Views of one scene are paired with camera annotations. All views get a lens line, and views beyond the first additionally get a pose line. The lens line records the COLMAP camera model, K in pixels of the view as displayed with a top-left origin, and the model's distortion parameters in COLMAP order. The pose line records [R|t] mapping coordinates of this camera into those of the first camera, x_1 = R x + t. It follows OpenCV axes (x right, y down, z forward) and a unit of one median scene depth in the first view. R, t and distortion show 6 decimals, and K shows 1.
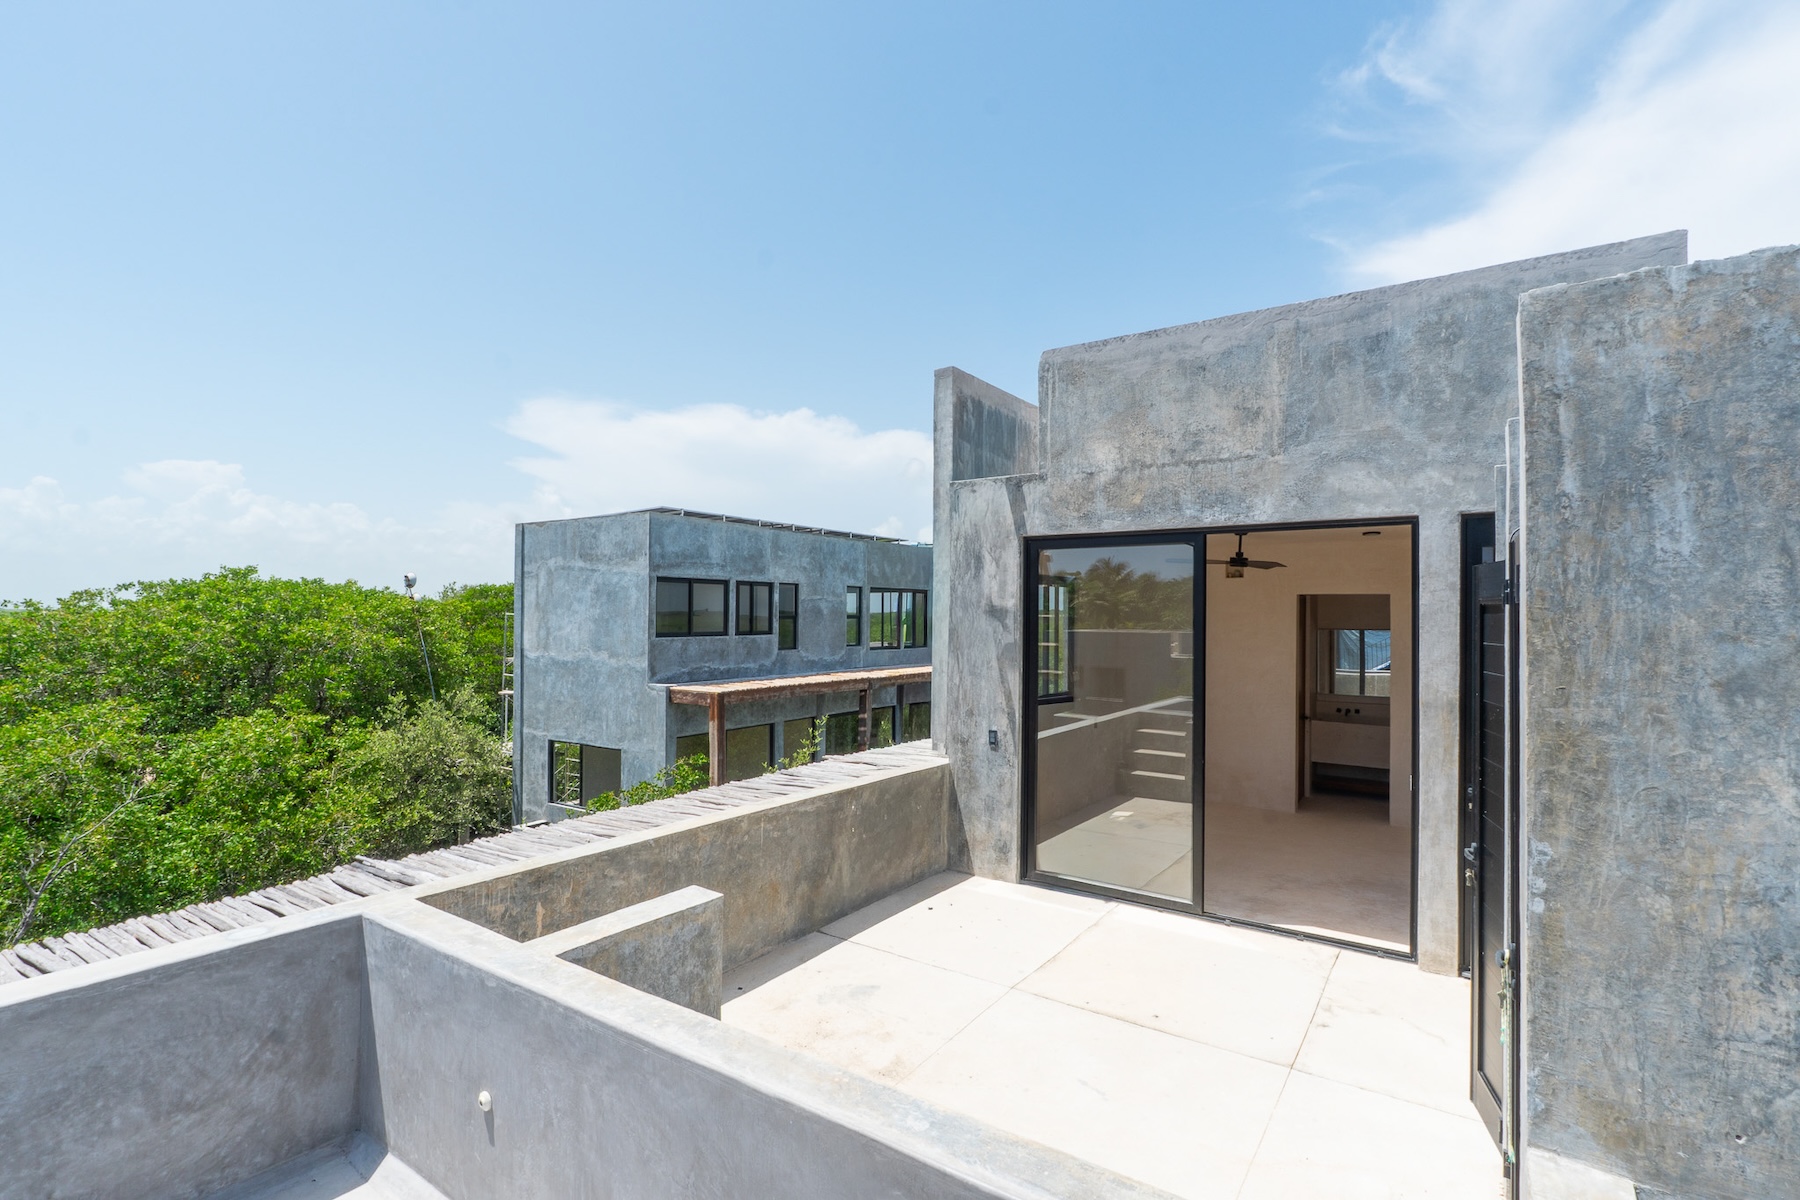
lens RADIAL K [[847.1, 0, 897.3], [0, 847.1, 603.0], [0, 0, 1]] dist [-0.009531, 0.000991]
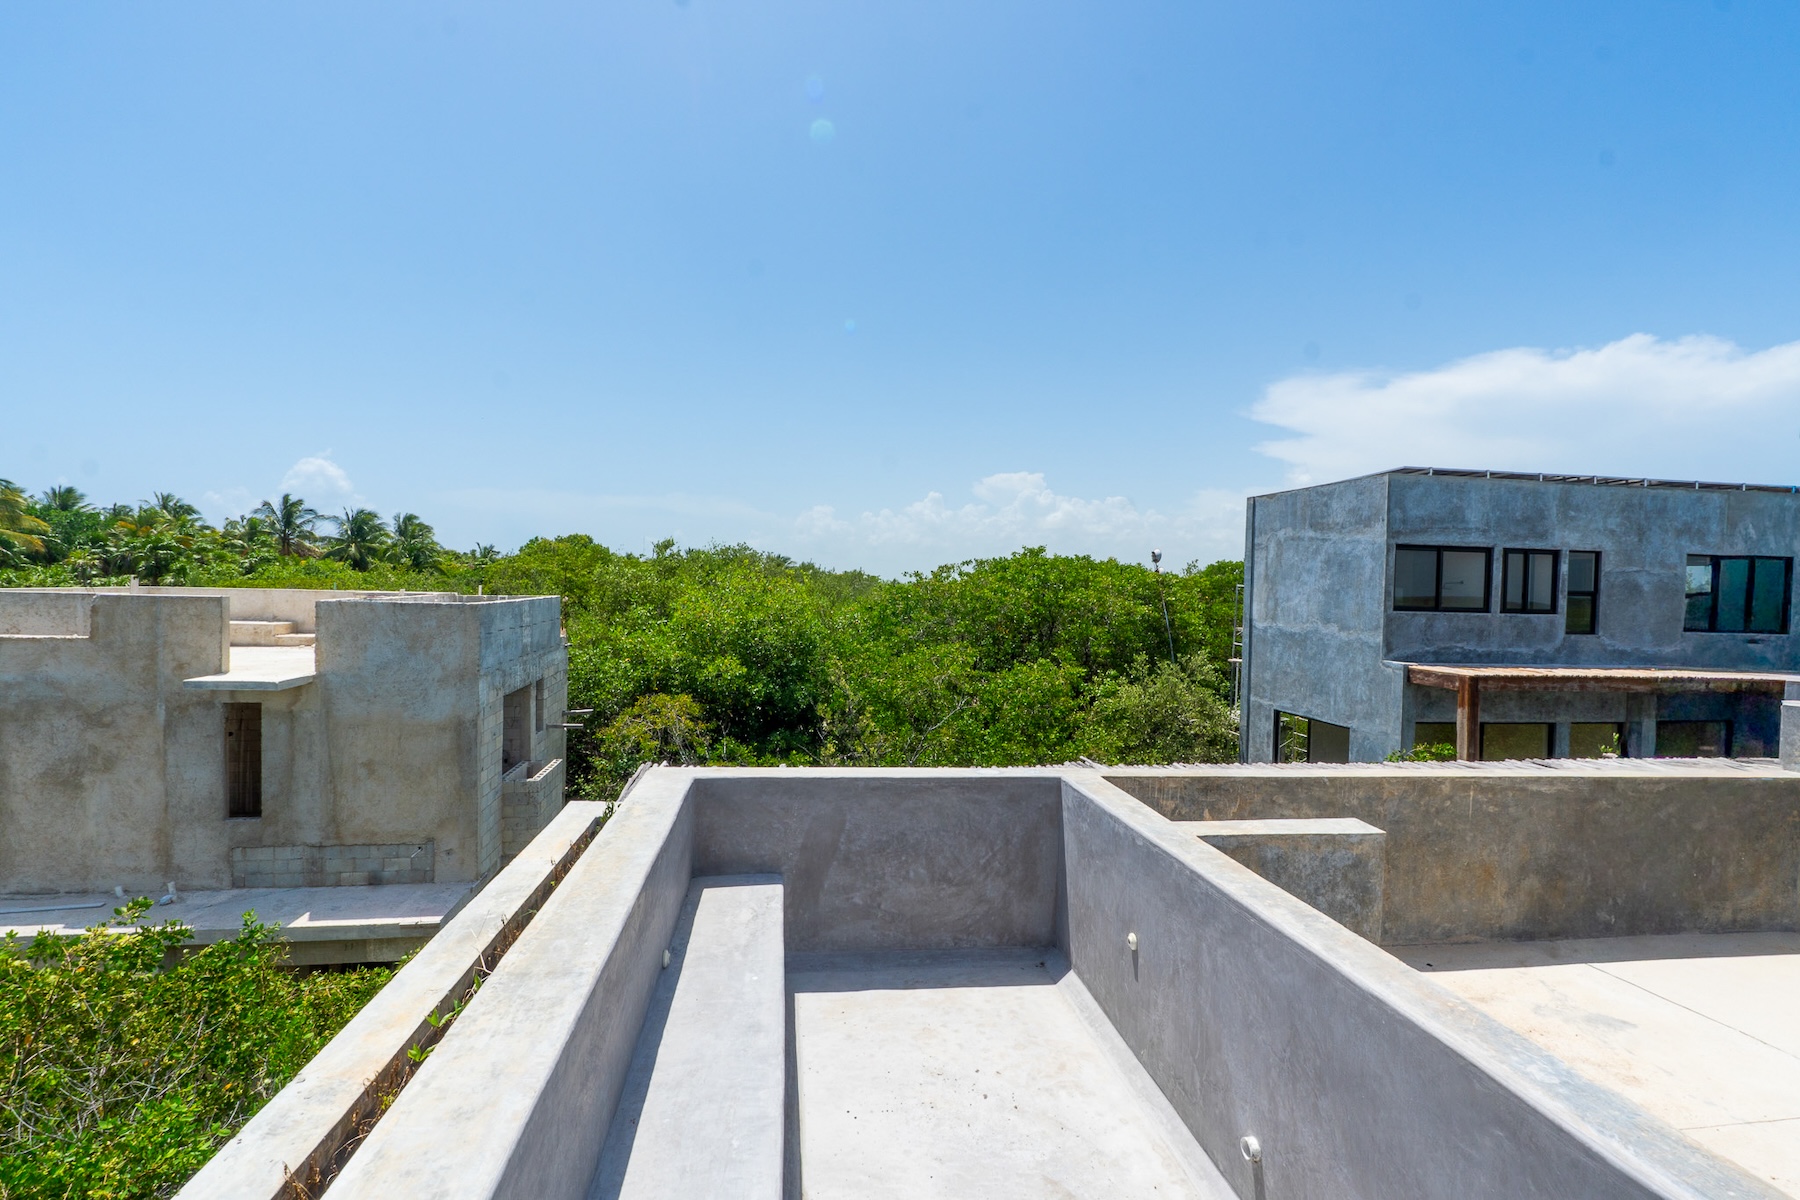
lens RADIAL K [[835.2, 0, 898.6], [0, 835.2, 602.1], [0, 0, 1]] dist [-0.004080, 0.000722]
pose [[0.672843, 0.025535, -0.739345, 0.060696], [-0.010994, 0.999639, 0.024520, 0.043662], [0.739704, -0.008370, 0.672881, -0.005656]]
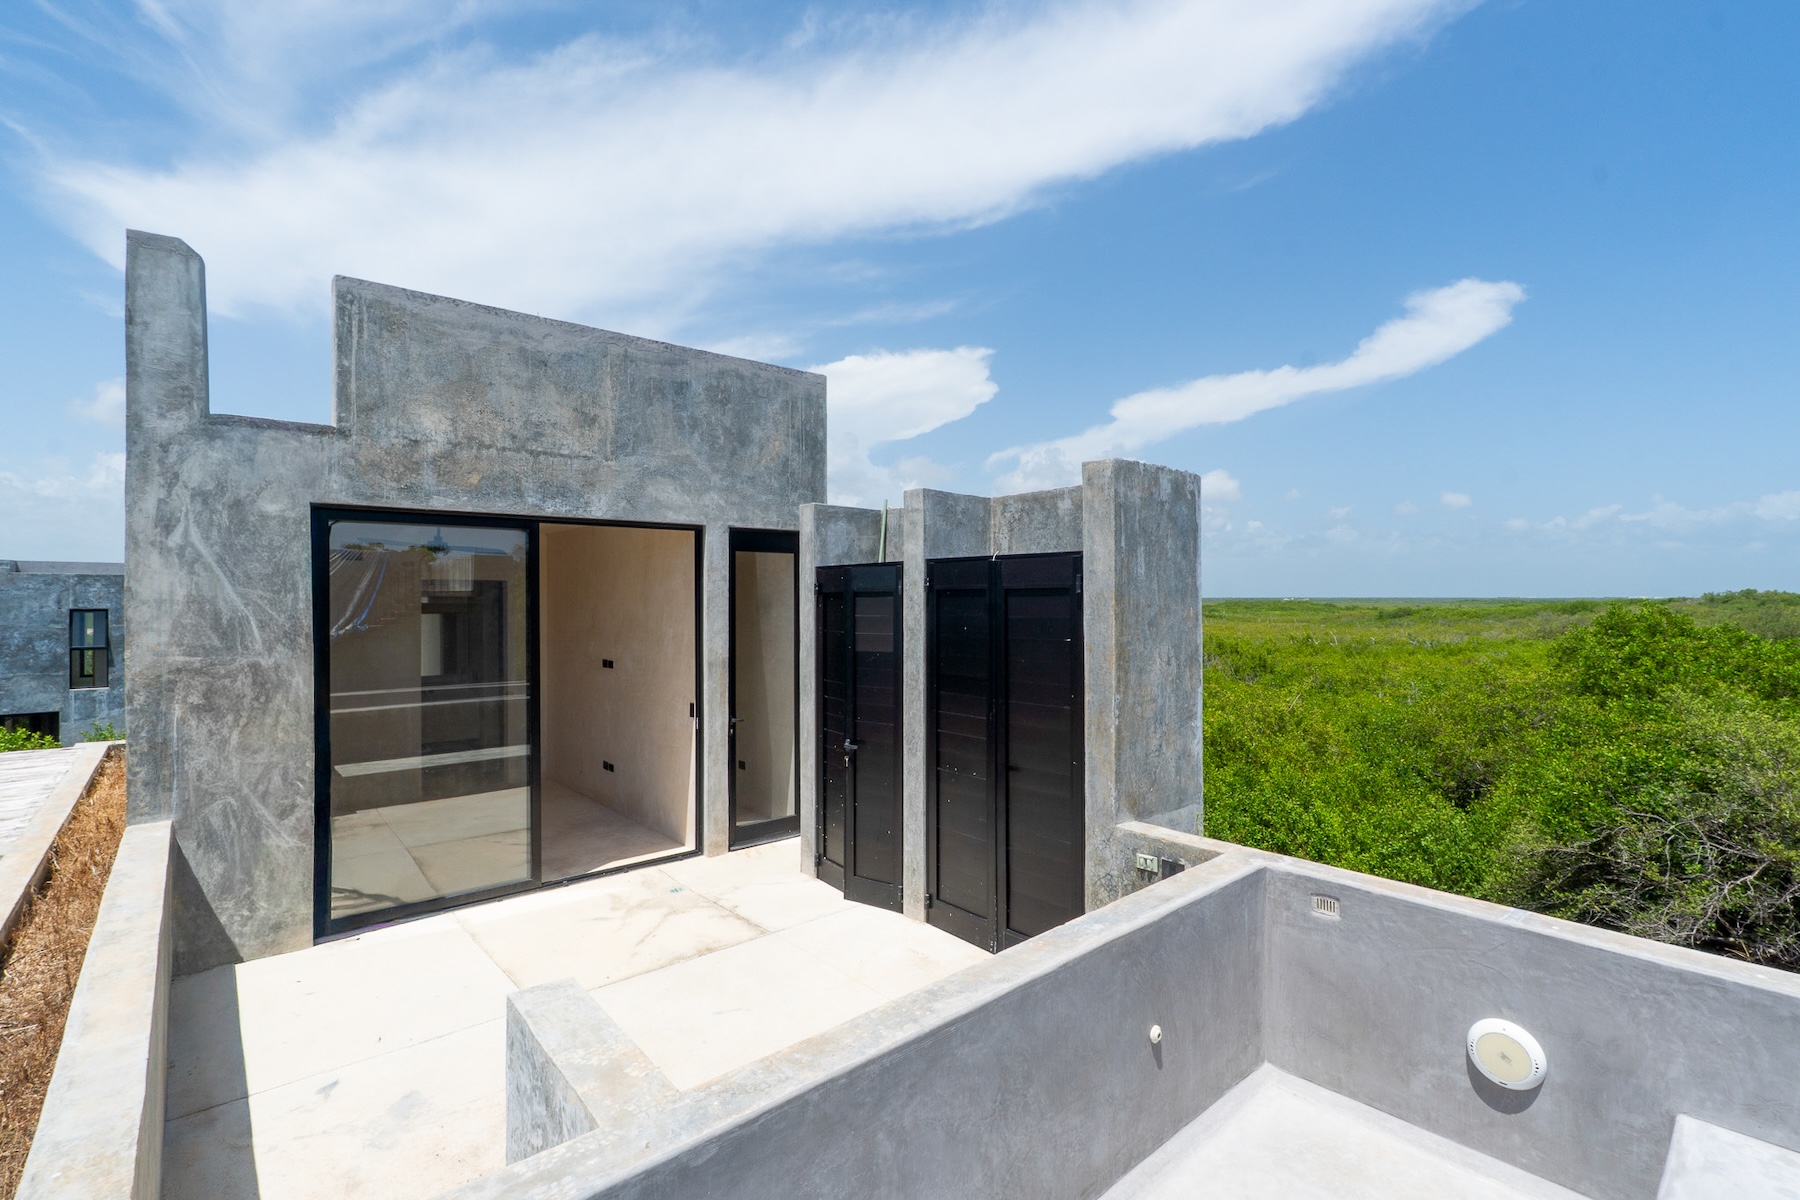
lens RADIAL K [[814.0, 0, 898.0], [0, 814.0, 601.5], [0, 0, 1]] dist [-0.013084, 0.001380]
pose [[0.247839, -0.011561, 0.968732, -0.478444], [-0.006016, 0.999891, 0.013472, -0.000421], [-0.968783, -0.009167, 0.247742, 0.313068]]
